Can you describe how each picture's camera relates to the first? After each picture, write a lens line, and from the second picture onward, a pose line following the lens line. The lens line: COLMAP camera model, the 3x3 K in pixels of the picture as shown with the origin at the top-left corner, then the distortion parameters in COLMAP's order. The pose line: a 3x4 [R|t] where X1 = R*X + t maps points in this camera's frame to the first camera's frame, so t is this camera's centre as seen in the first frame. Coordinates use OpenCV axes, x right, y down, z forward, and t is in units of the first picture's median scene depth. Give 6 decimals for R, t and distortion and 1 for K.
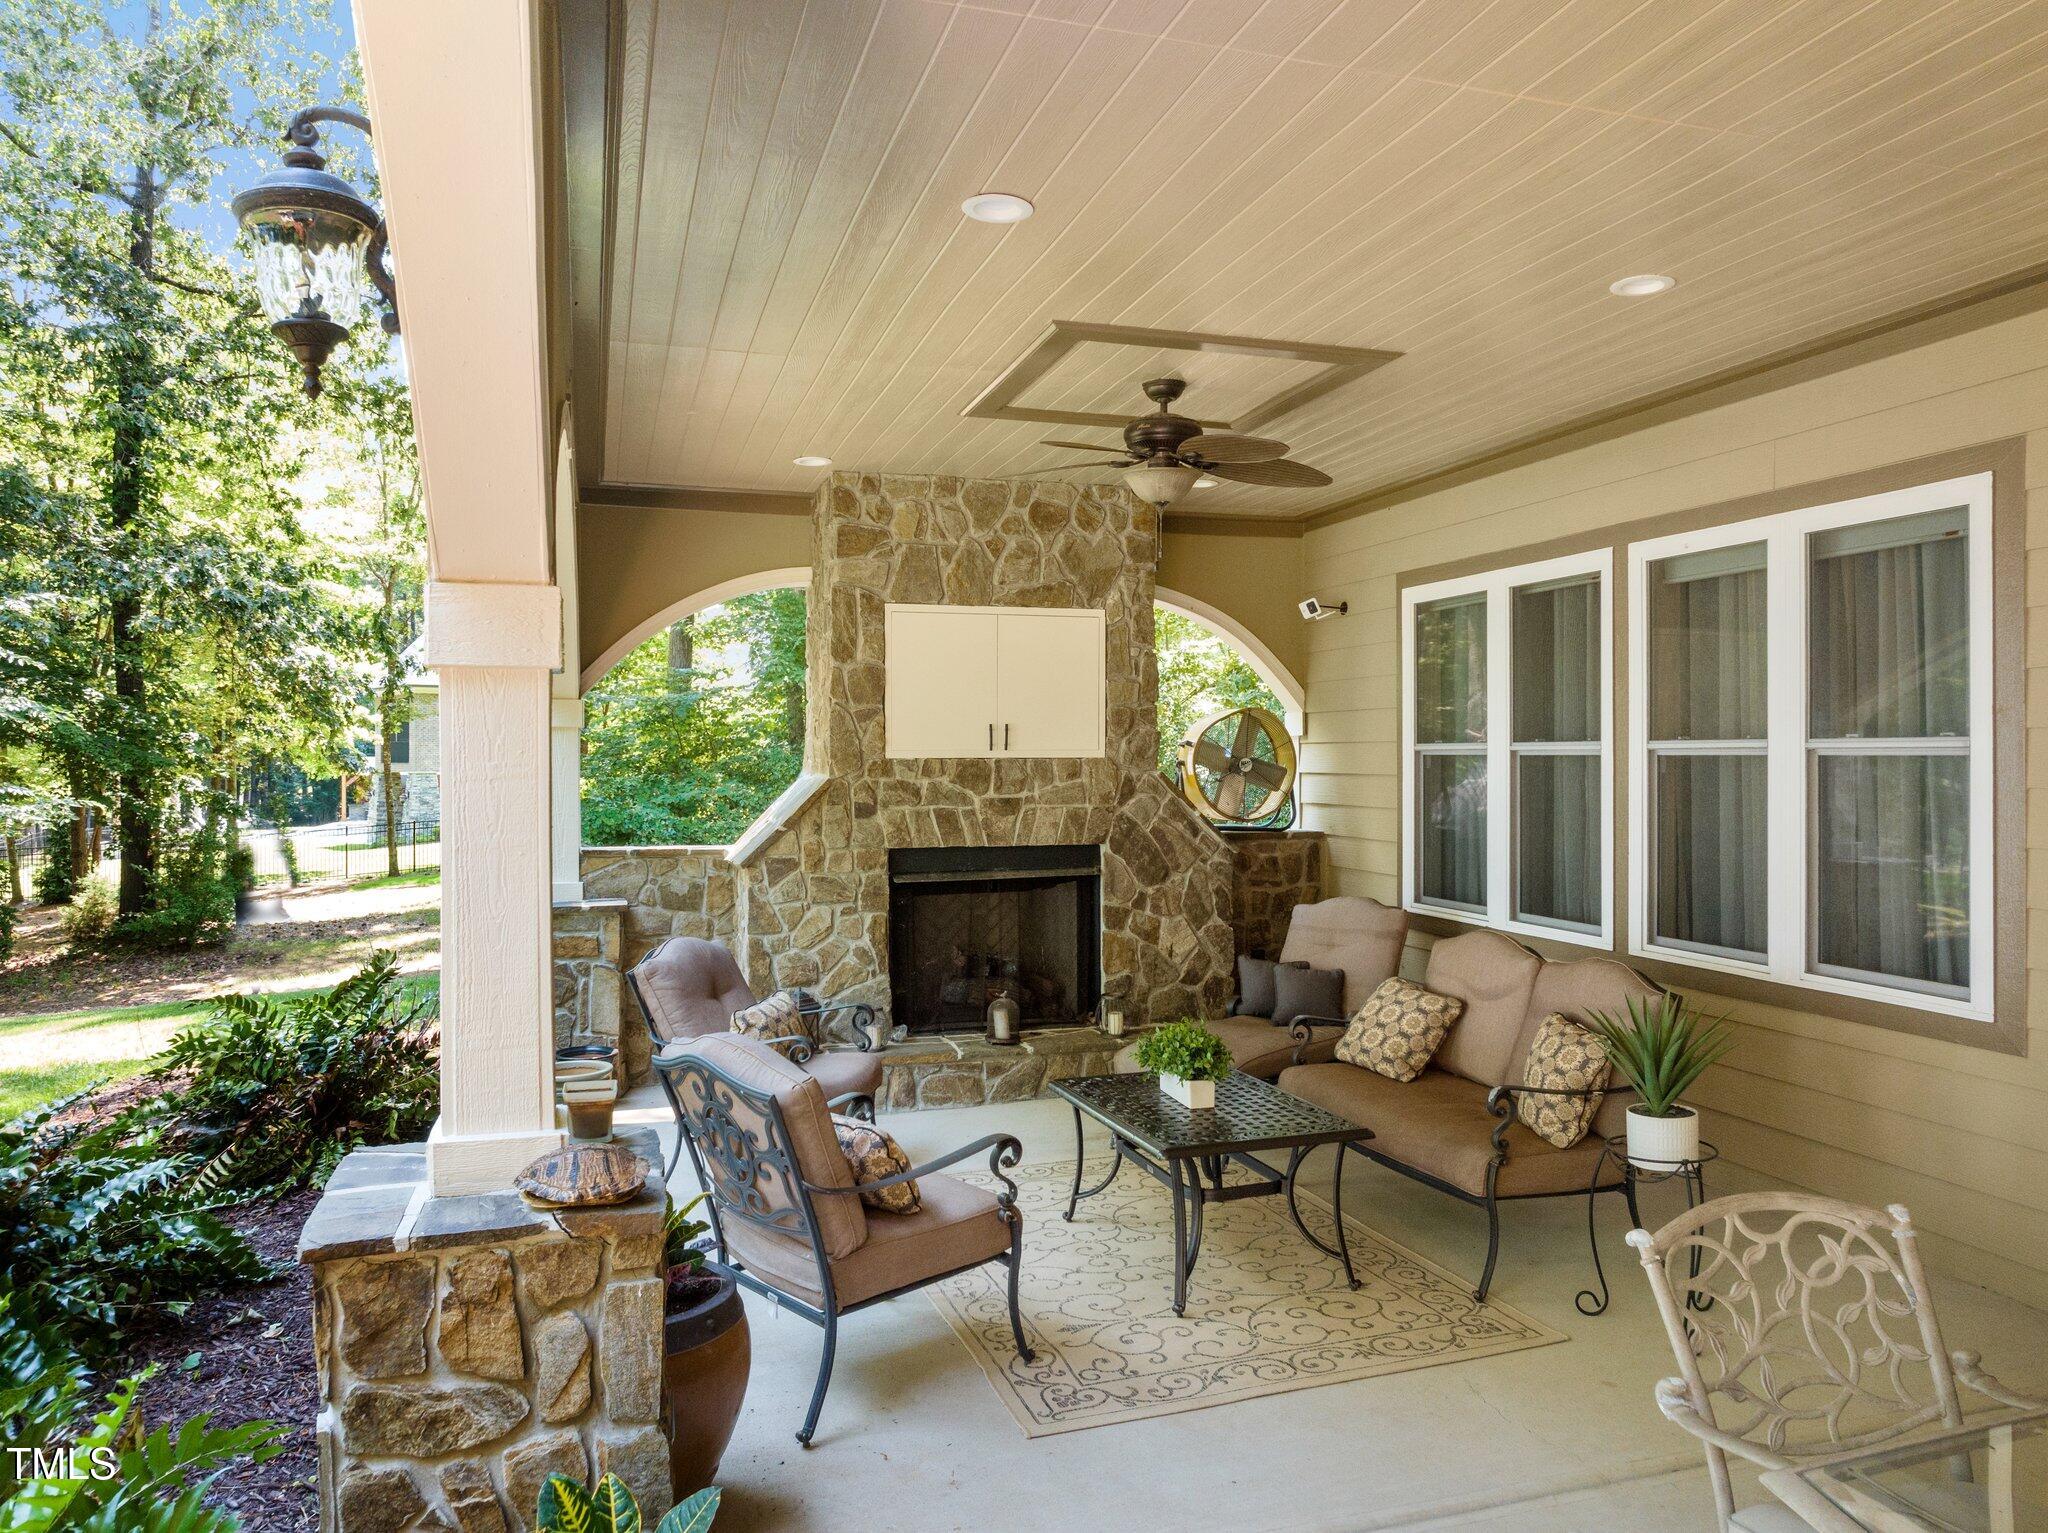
lens RADIAL K [[1444.0, 0, 1028.8], [0, 1444.0, 753.4], [0, 0, 1]] dist [-0.035258, -0.004706]
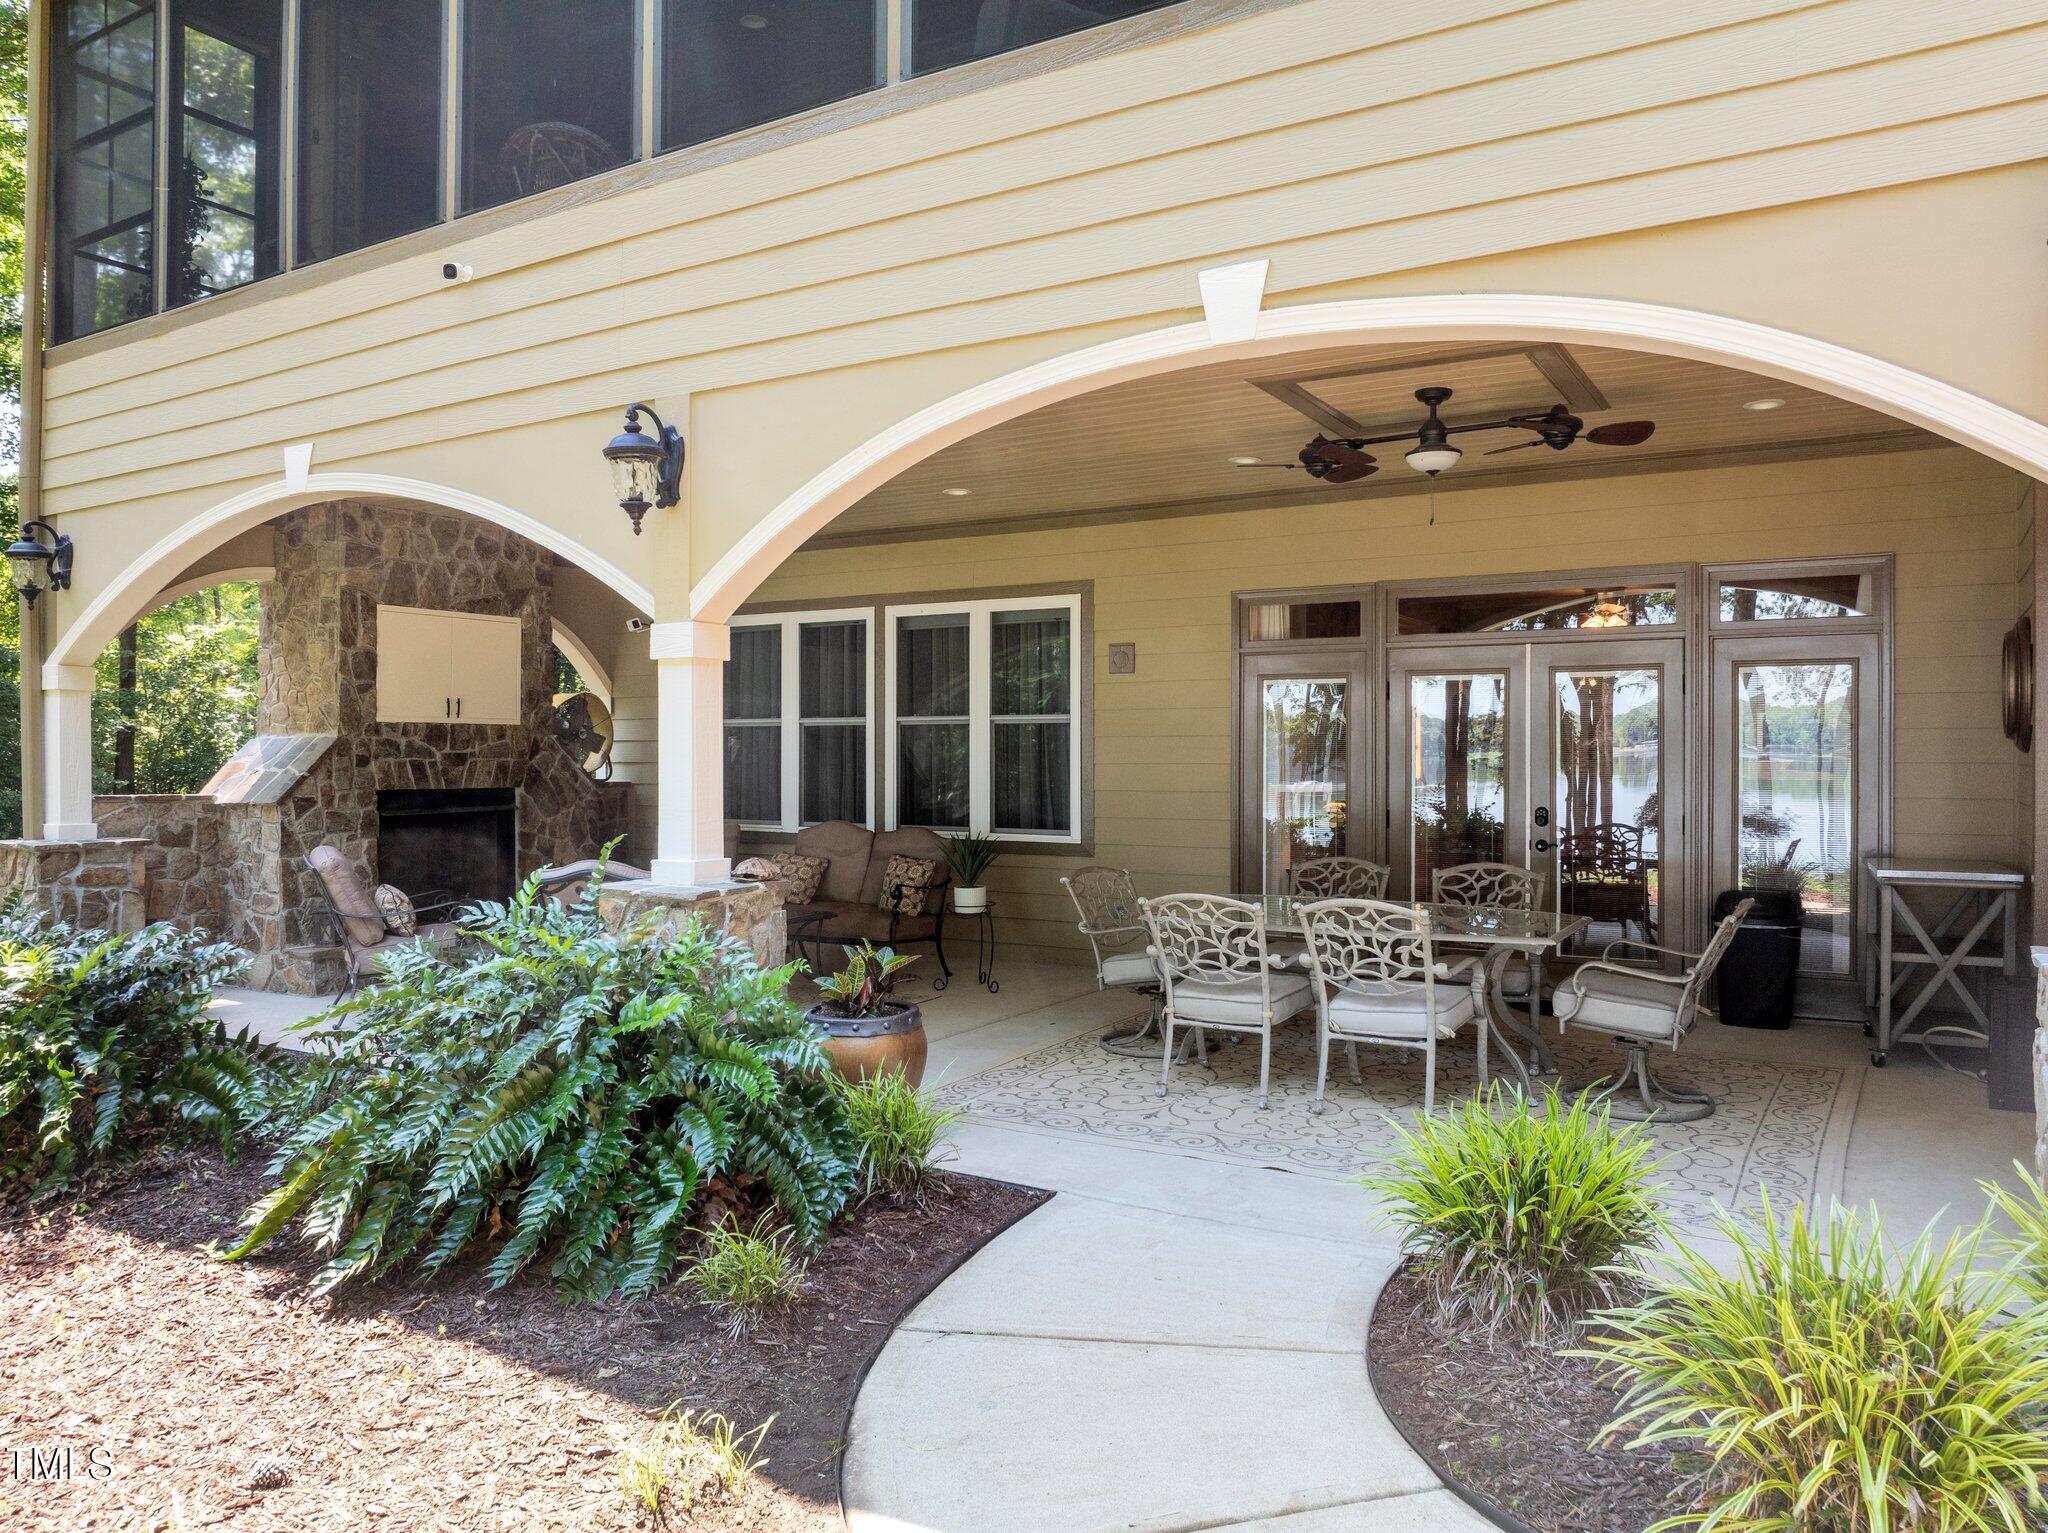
lens RADIAL K [[1427.7, 0, 1021.4], [0, 1427.7, 764.1], [0, 0, 1]] dist [-0.011115, -0.001707]
pose [[0.749895, -0.001212, 0.661555, -0.520774], [-0.003815, 0.999974, 0.006156, 0.031990], [-0.661545, -0.007140, 0.749871, -0.367603]]
